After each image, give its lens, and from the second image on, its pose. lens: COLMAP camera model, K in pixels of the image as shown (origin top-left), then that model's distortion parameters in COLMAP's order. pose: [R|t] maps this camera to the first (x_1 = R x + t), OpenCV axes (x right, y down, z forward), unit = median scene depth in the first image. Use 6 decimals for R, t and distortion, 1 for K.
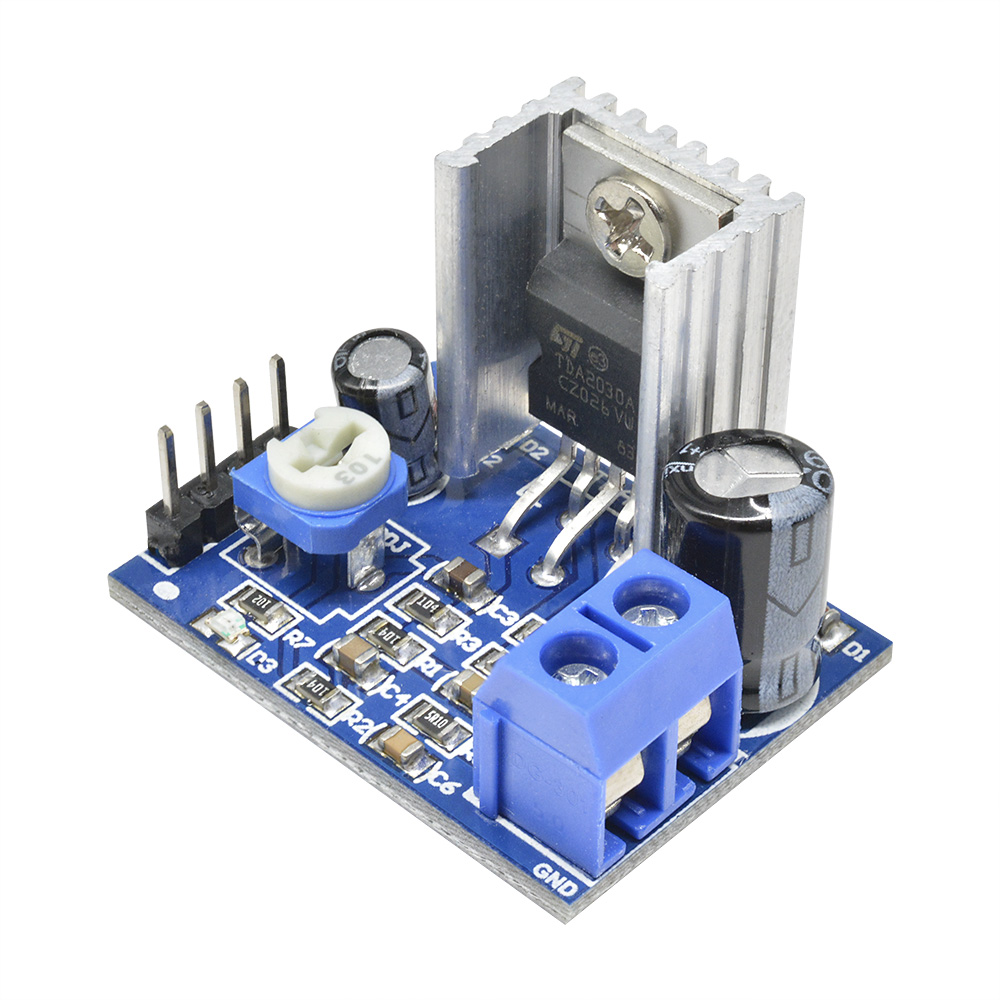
lens RADIAL K [[3402.8, 0, 500.0], [0, 3402.8, 500.0], [0, 0, 1]] dist [0.023995, -2.735810]
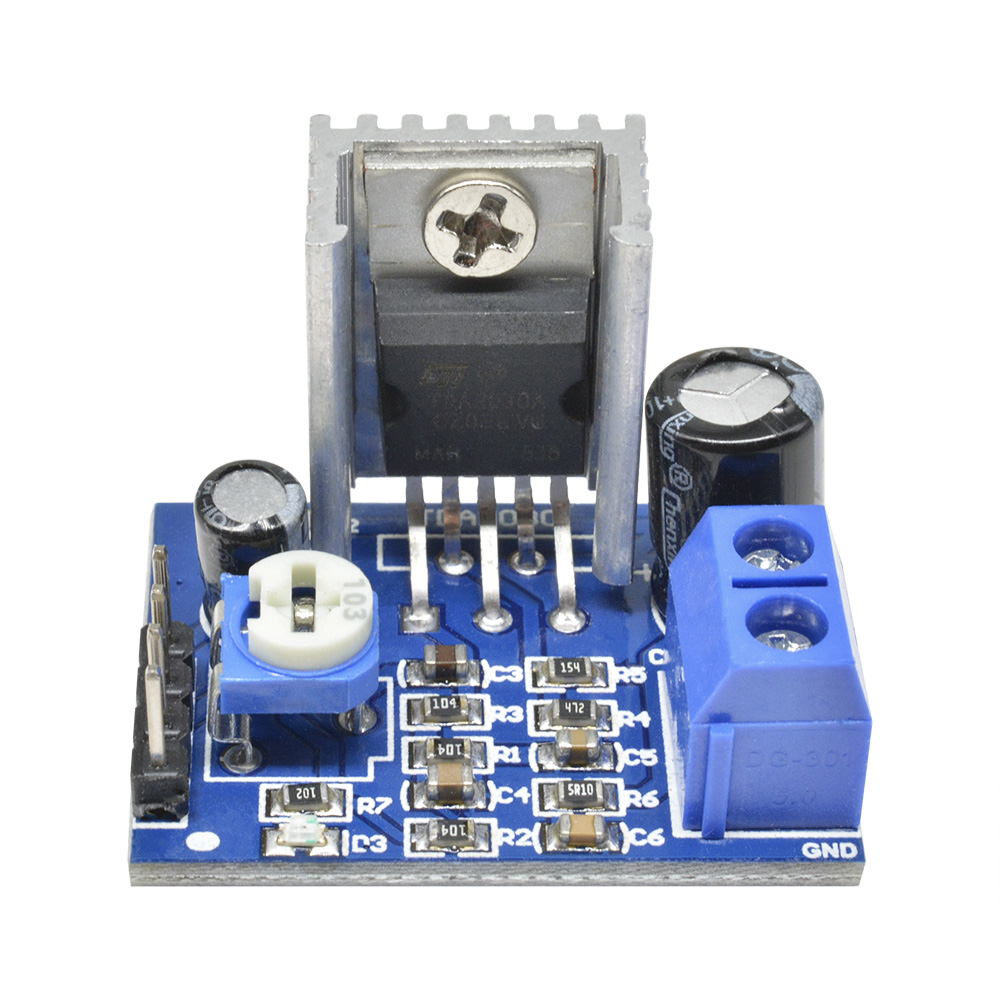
lens RADIAL K [[3402.8, 0, 500.0], [0, 3402.8, 500.0], [0, 0, 1]] dist [0.023995, -2.735810]
pose [[0.701909, -0.454097, 0.548744, -0.492497], [0.454800, 0.878651, 0.145359, -0.144708], [-0.548161, 0.147540, 0.823256, 0.238864]]
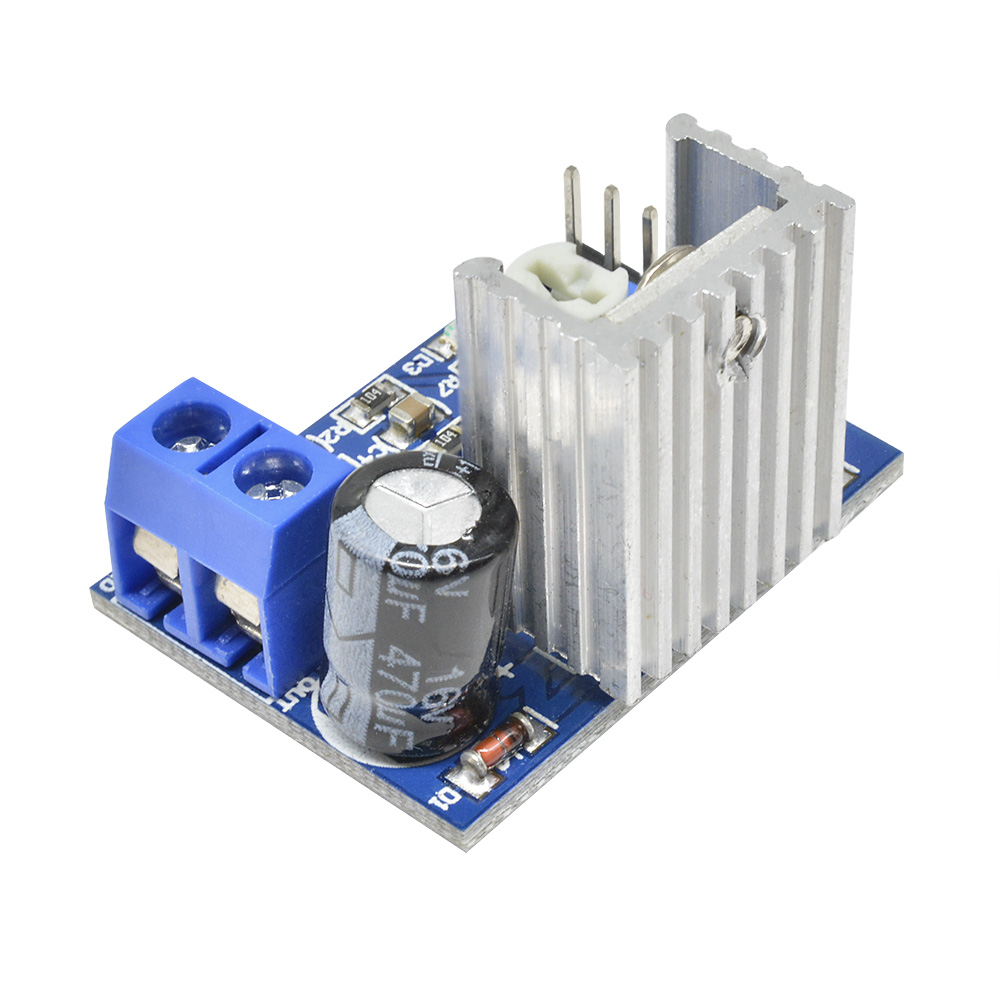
lens RADIAL K [[3402.8, 0, 500.0], [0, 3402.8, 500.0], [0, 0, 1]] dist [0.023995, -2.735810]
pose [[0.034837, 0.684485, -0.728194, 0.705766], [-0.641609, 0.573968, 0.508821, -0.466758], [0.766240, 0.449490, 0.459167, 0.568252]]
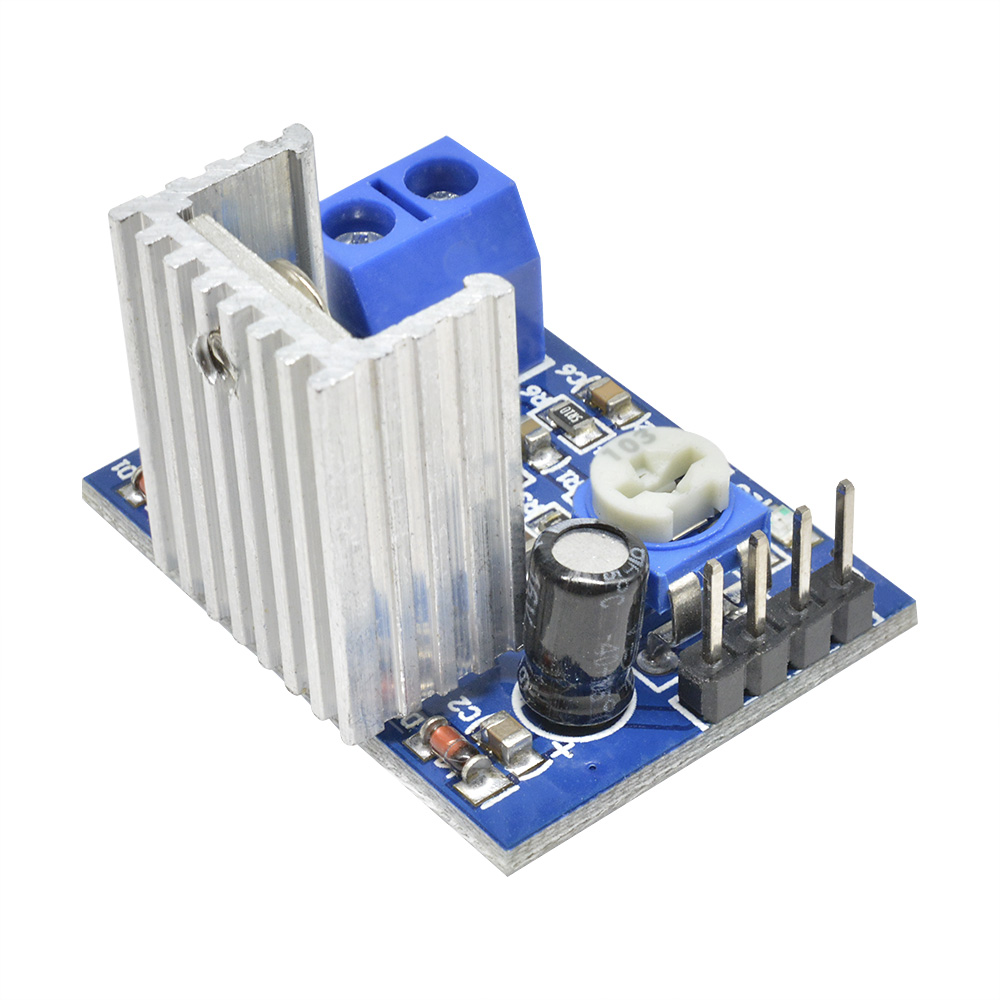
lens RADIAL K [[3402.8, 0, 500.0], [0, 3402.8, 500.0], [0, 0, 1]] dist [0.023995, -2.735810]
pose [[-0.991075, -0.058466, 0.119802, -0.115726], [0.112056, 0.121433, 0.986254, -0.891685], [-0.072211, 0.990876, -0.113798, 1.115454]]
